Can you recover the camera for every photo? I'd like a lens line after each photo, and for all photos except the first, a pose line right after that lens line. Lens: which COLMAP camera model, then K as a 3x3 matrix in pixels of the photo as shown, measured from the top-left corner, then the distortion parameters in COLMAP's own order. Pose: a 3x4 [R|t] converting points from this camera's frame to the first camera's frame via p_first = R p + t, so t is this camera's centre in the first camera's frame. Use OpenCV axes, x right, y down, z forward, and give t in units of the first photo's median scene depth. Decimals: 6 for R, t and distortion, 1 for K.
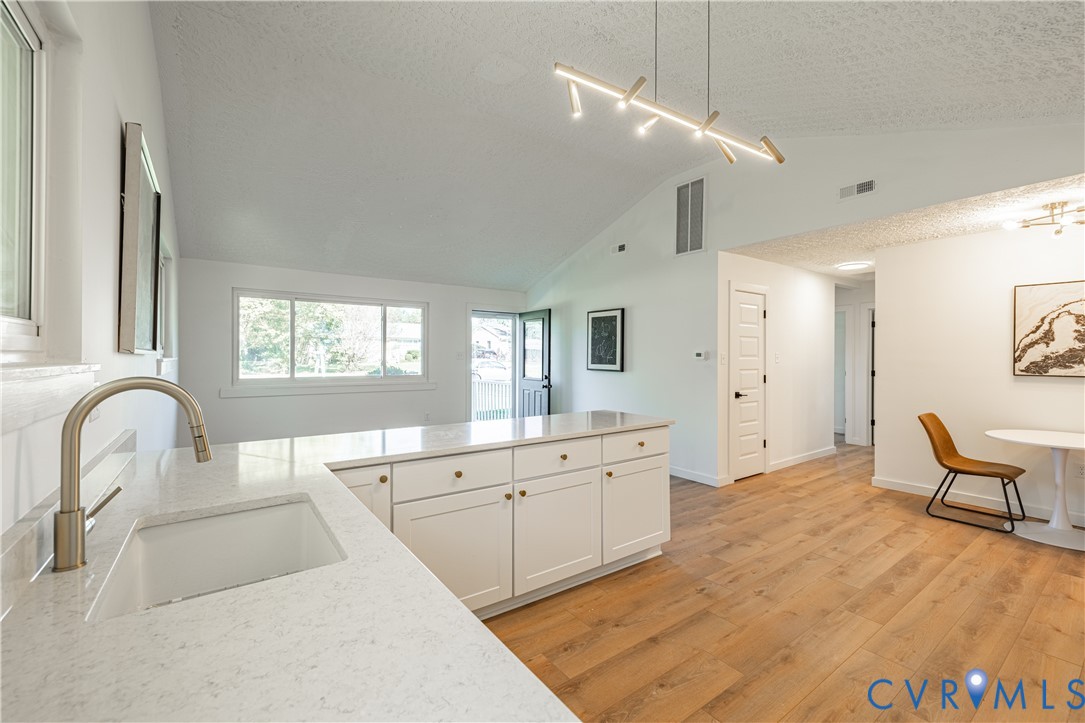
lens RADIAL K [[452.5, 0, 542.2], [0, 452.5, 356.8], [0, 0, 1]] dist [0.001742, 0.000067]
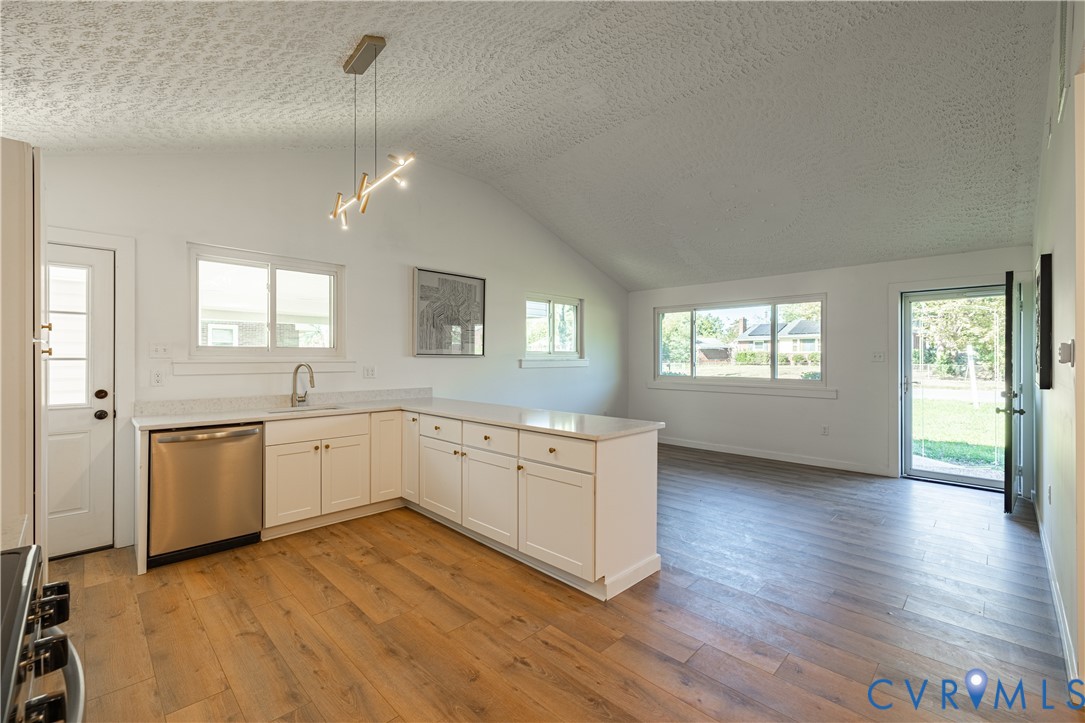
lens RADIAL K [[456.9, 0, 542.7], [0, 456.9, 357.0], [0, 0, 1]] dist [0.002801, -0.000253]
pose [[0.165699, -0.004776, -0.986165, 0.863563], [-0.001207, 0.999987, -0.005045, 0.003739], [0.986176, 0.002027, 0.165691, 0.621561]]
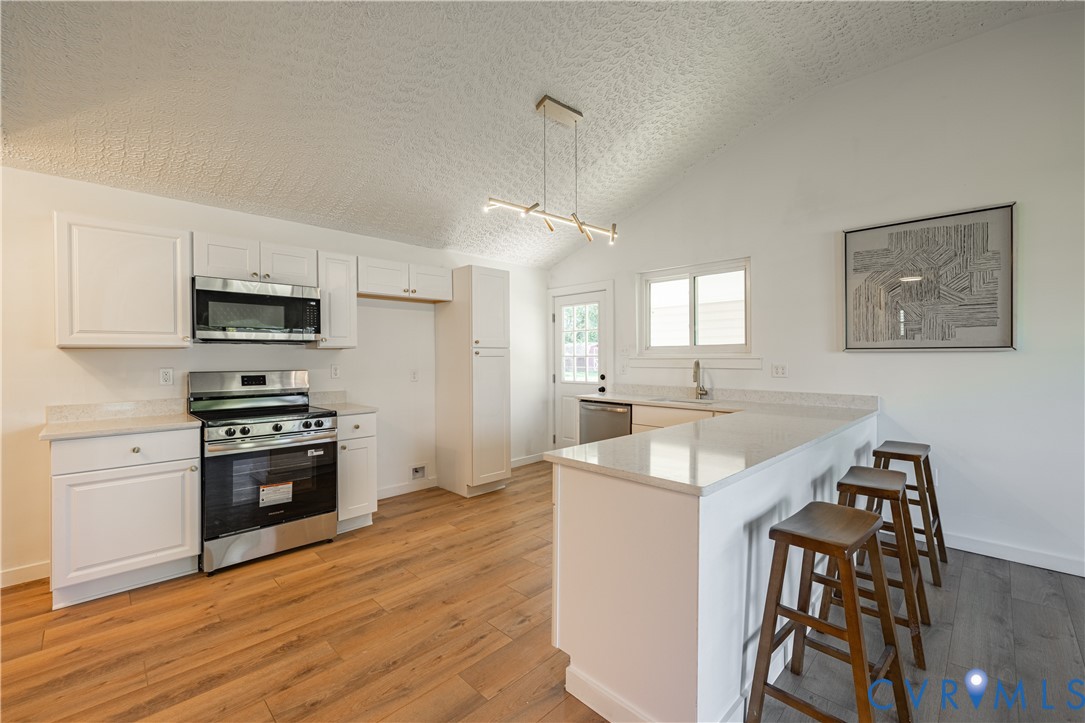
lens RADIAL K [[452.5, 0, 542.2], [0, 452.5, 356.8], [0, 0, 1]] dist [0.001742, 0.000067]
pose [[-0.986437, 0.000440, -0.164141, 0.318520], [0.000588, 0.999999, -0.000852, 0.007234], [0.164141, -0.000937, -0.986436, 1.293008]]
